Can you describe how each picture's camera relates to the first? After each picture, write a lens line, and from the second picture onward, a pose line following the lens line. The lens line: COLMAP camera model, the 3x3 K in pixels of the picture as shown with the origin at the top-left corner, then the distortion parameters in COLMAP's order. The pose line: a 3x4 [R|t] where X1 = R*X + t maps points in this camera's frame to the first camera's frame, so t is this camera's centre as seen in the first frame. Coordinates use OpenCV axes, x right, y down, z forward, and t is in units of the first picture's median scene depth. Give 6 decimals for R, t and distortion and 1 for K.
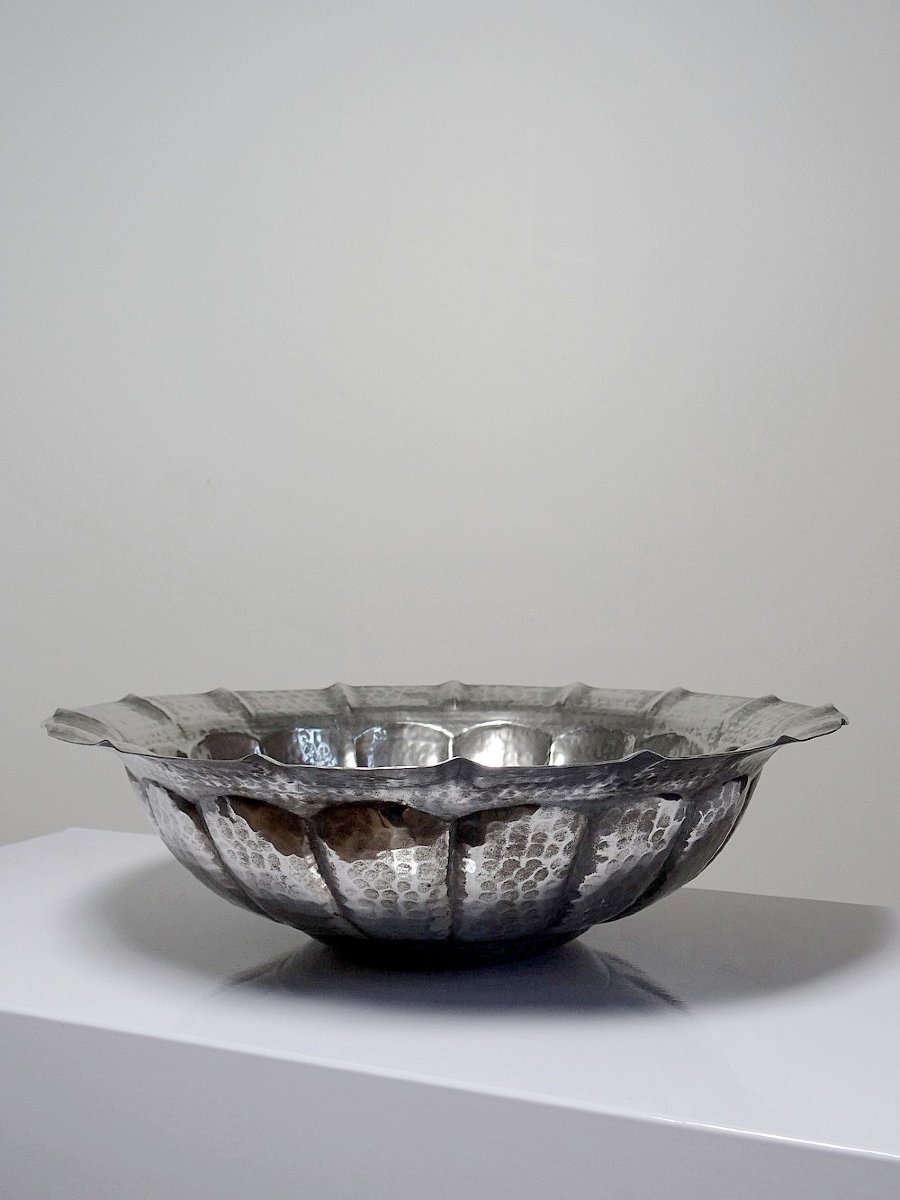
lens RADIAL K [[1312.4, 0, 450.4], [0, 1312.4, 600.8], [0, 0, 1]] dist [0.017038, 0.000000]
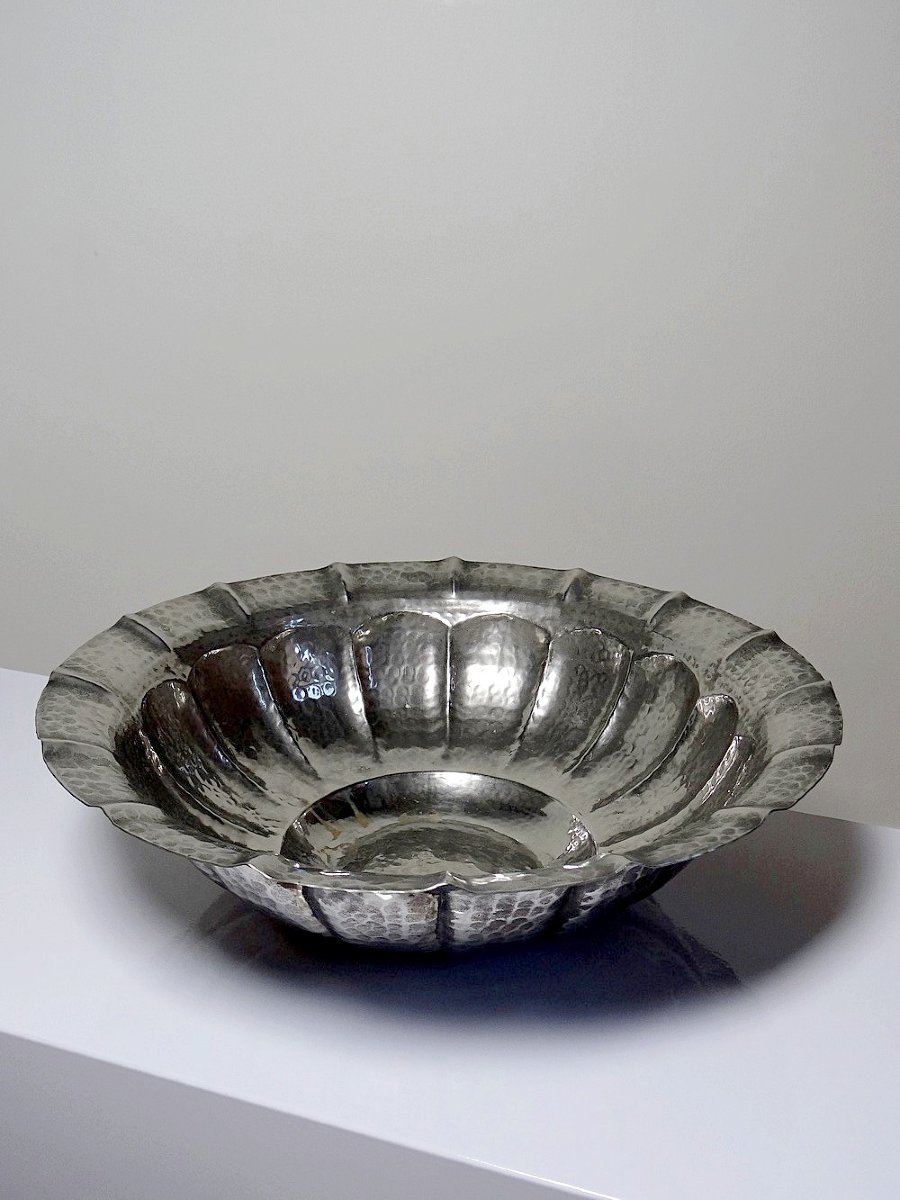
lens RADIAL K [[1312.4, 0, 449.2], [0, 1312.4, 600.2], [0, 0, 1]] dist [0.017038, 0.000000]
pose [[0.999885, 0.012846, -0.008116, 0.008552], [-0.009459, 0.944222, 0.329172, -0.251456], [0.011892, -0.329058, 0.944235, 0.066542]]
